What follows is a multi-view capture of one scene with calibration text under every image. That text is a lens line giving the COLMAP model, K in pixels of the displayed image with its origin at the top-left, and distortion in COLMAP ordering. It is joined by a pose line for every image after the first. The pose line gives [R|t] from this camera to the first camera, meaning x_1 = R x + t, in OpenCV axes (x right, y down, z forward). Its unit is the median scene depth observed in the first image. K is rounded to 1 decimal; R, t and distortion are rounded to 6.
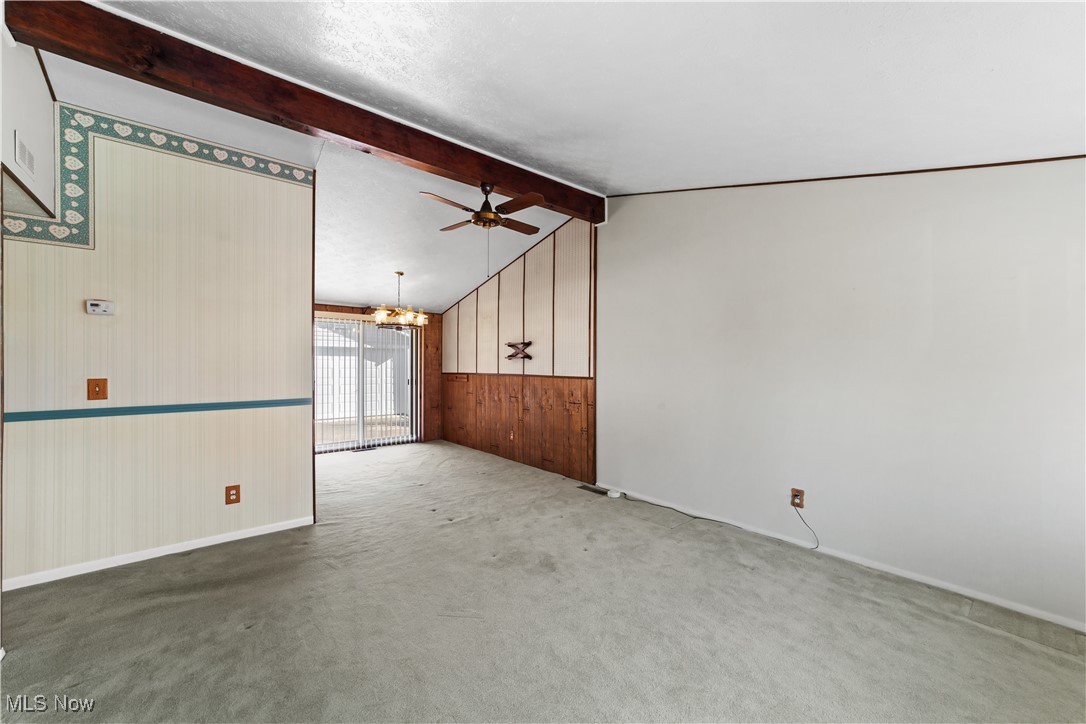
lens RADIAL K [[419.7, 0, 546.9], [0, 419.7, 365.6], [0, 0, 1]] dist [-0.013394, 0.003964]
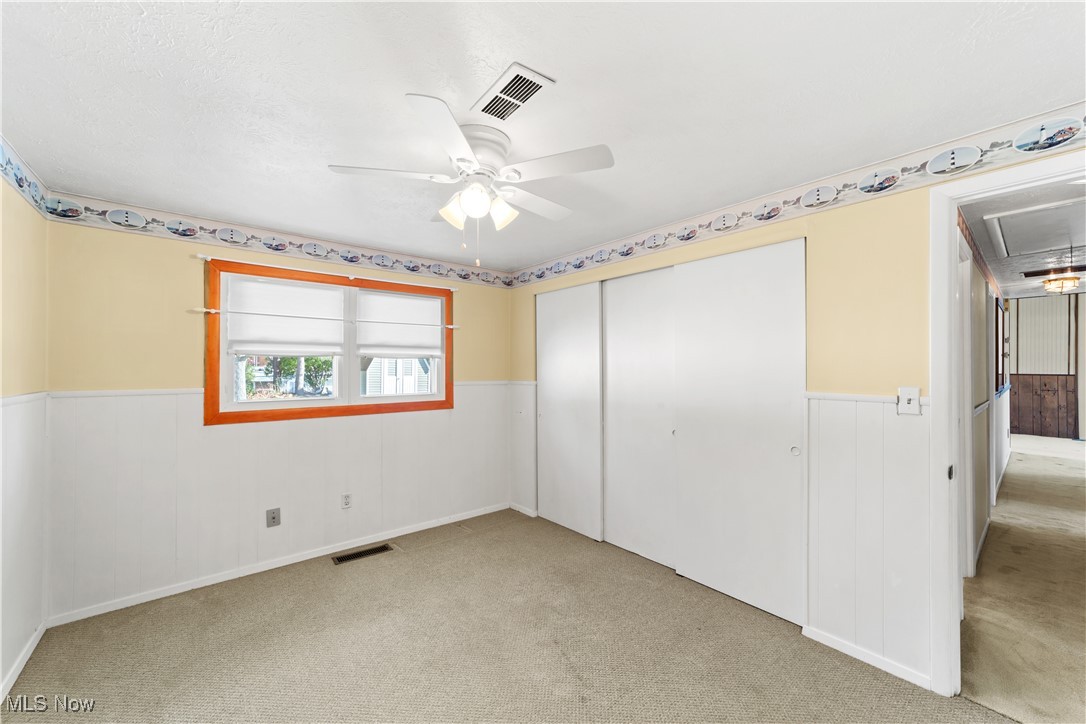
lens RADIAL K [[419.7, 0, 520.7], [0, 419.7, 361.4], [0, 0, 1]] dist [-0.013394, 0.003964]
pose [[0.999342, -0.012485, -0.034052, -1.947214], [0.012482, 0.999922, -0.000315, -0.049814], [0.034054, -0.000110, 0.999420, -0.693805]]
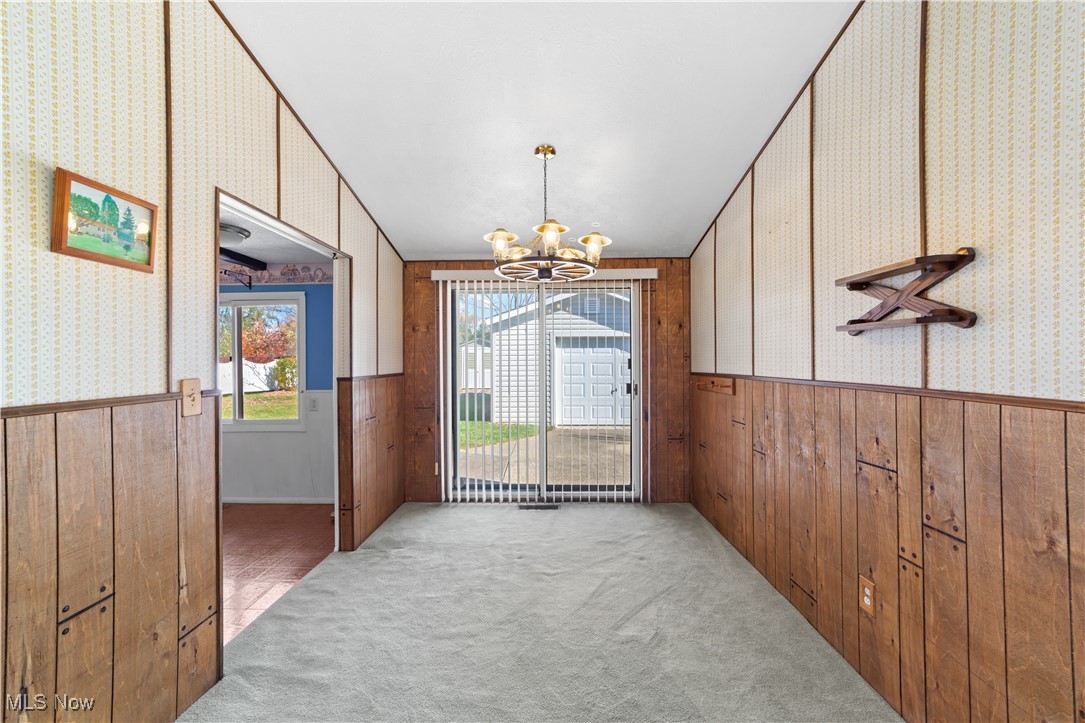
lens RADIAL K [[419.4, 0, 544.9], [0, 419.4, 358.1], [0, 0, 1]] dist [-0.013394, 0.003964]
pose [[0.751616, -0.008635, -0.659544, -0.072318], [0.005616, 0.999962, -0.006691, 0.003702], [0.659577, 0.001325, 0.751636, 0.764719]]
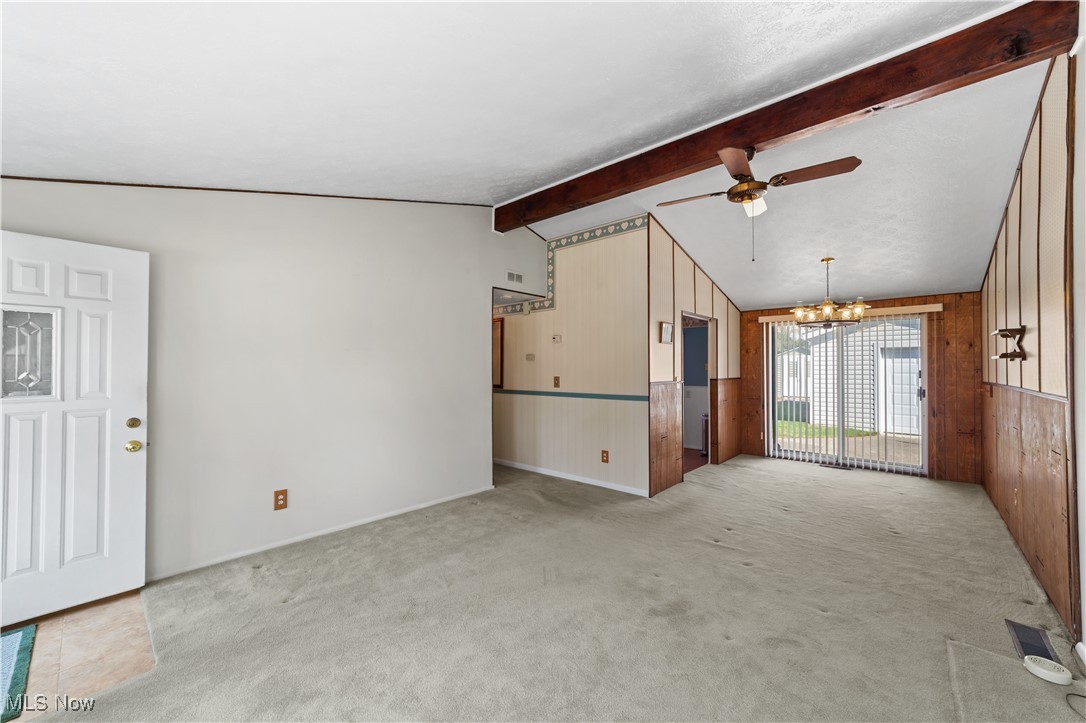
lens RADIAL K [[419.7, 0, 538.7], [0, 419.7, 364.9], [0, 0, 1]] dist [-0.013394, 0.003964]
pose [[0.127730, -0.009492, -0.991764, 0.454355], [-0.002148, 0.999949, -0.009847, -0.001456], [0.991807, 0.003388, 0.127703, 0.369429]]
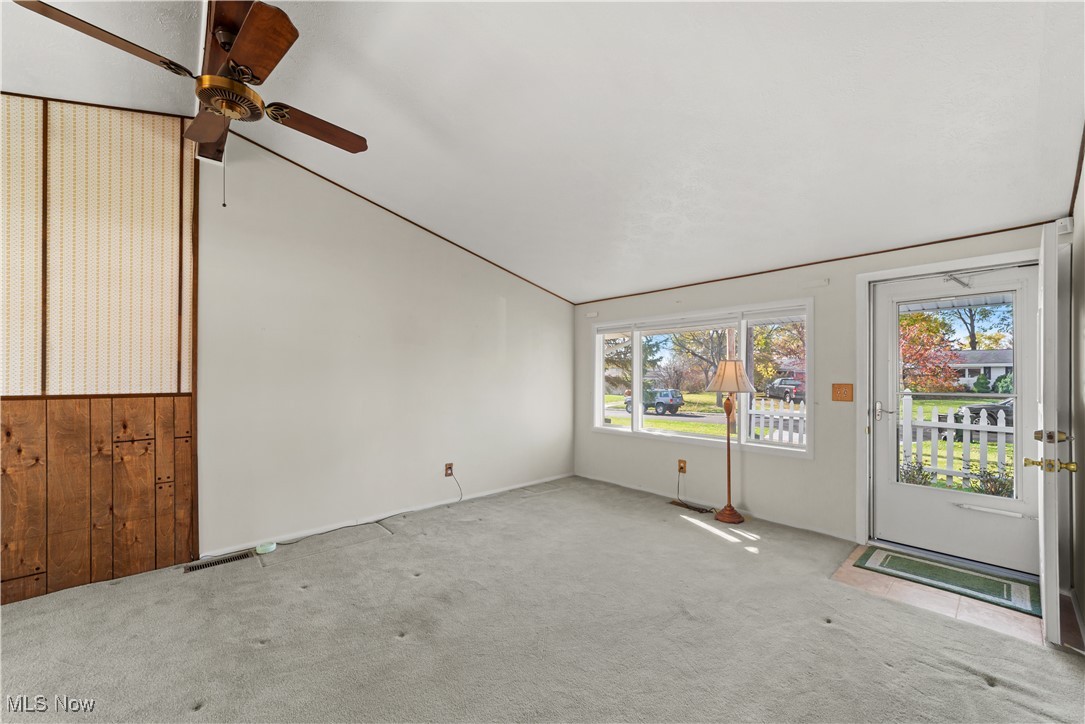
lens RADIAL K [[419.4, 0, 537.3], [0, 419.4, 377.2], [0, 0, 1]] dist [-0.013394, 0.003964]
pose [[-0.021157, -0.002838, 0.999772, -0.509157], [0.002317, 0.999993, 0.002887, 0.003550], [-0.999773, 0.002378, -0.021150, 0.466430]]
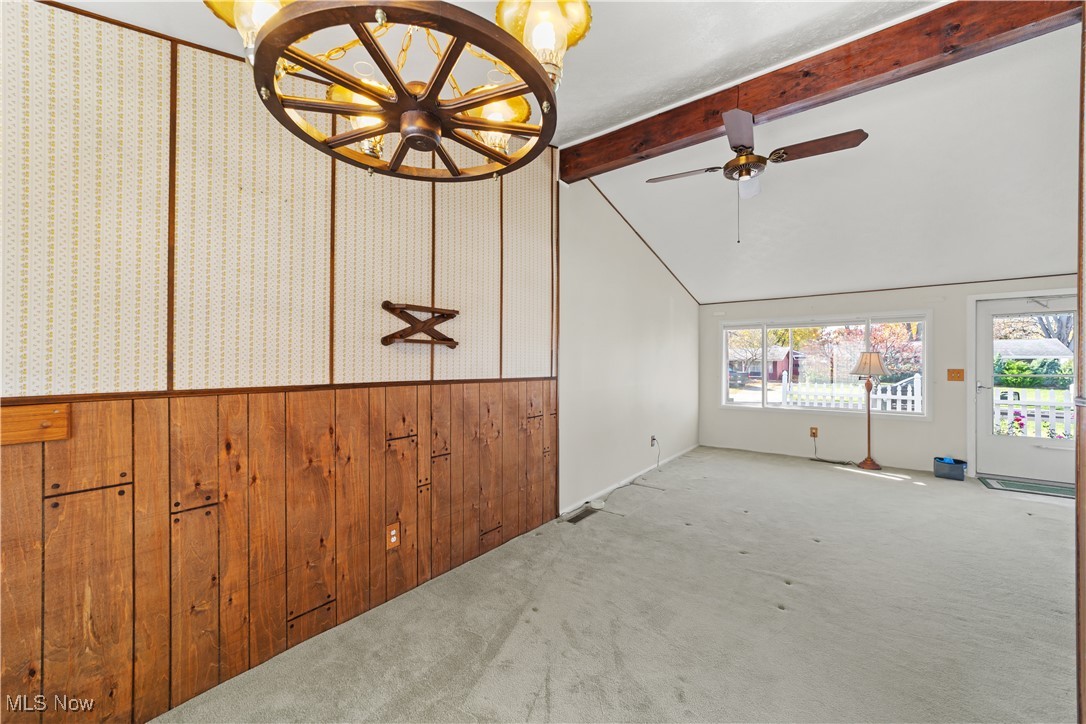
lens RADIAL K [[419.7, 0, 547.0], [0, 419.7, 366.7], [0, 0, 1]] dist [-0.013394, 0.003964]
pose [[-0.220649, -0.004921, 0.975341, -0.601989], [0.001762, 0.999984, 0.005444, 0.005190], [-0.975352, 0.002920, -0.220637, 1.134176]]
